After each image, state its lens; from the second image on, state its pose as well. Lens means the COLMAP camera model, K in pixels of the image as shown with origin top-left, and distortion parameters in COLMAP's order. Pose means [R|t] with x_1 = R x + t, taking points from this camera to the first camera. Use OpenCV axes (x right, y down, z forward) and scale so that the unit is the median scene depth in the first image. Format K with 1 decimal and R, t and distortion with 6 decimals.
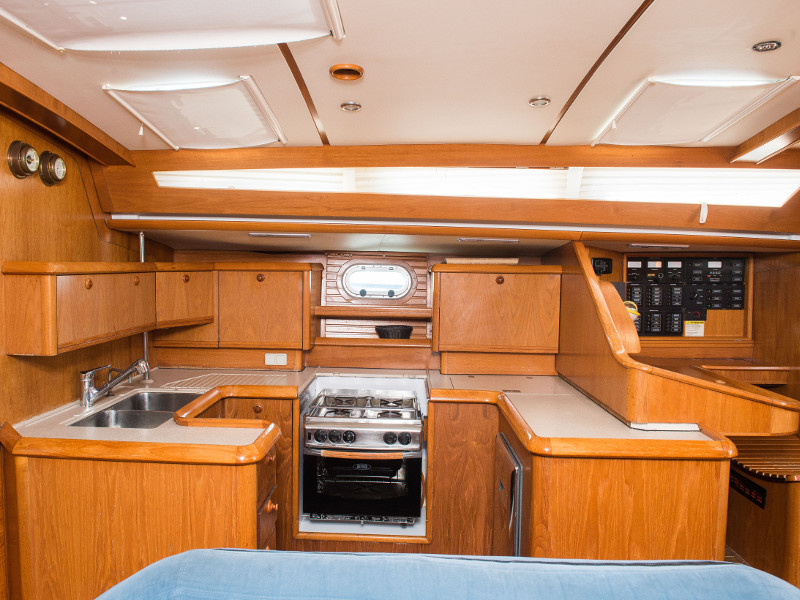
lens RADIAL K [[592.4, 0, 400.0], [0, 592.4, 300.0], [0, 0, 1]] dist [-0.035292, -0.001448]
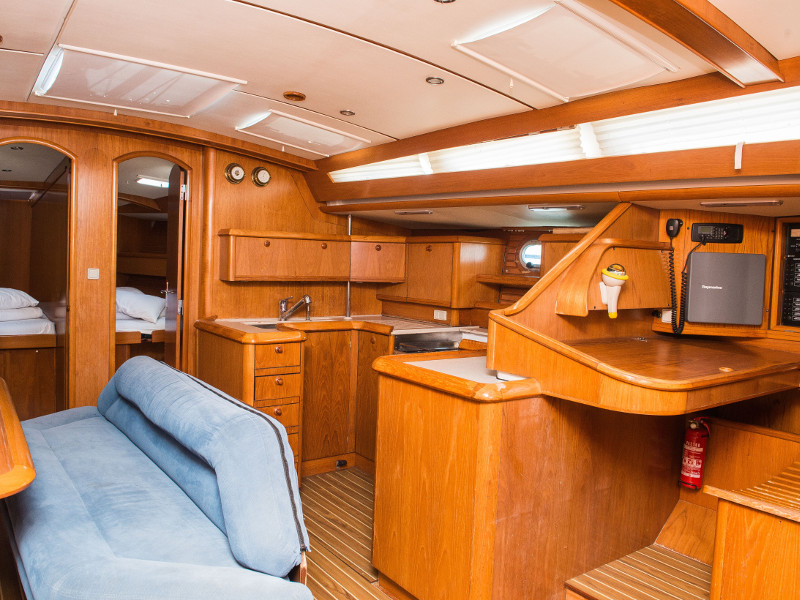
lens RADIAL K [[617.9, 0, 400.0], [0, 617.9, 300.0], [0, 0, 1]] dist [-0.037309, -0.003499]
pose [[0.633084, 0.059059, -0.771827, 0.894104], [-0.068440, 0.997451, 0.020186, 0.059731], [0.771051, 0.040045, 0.635512, 0.146007]]
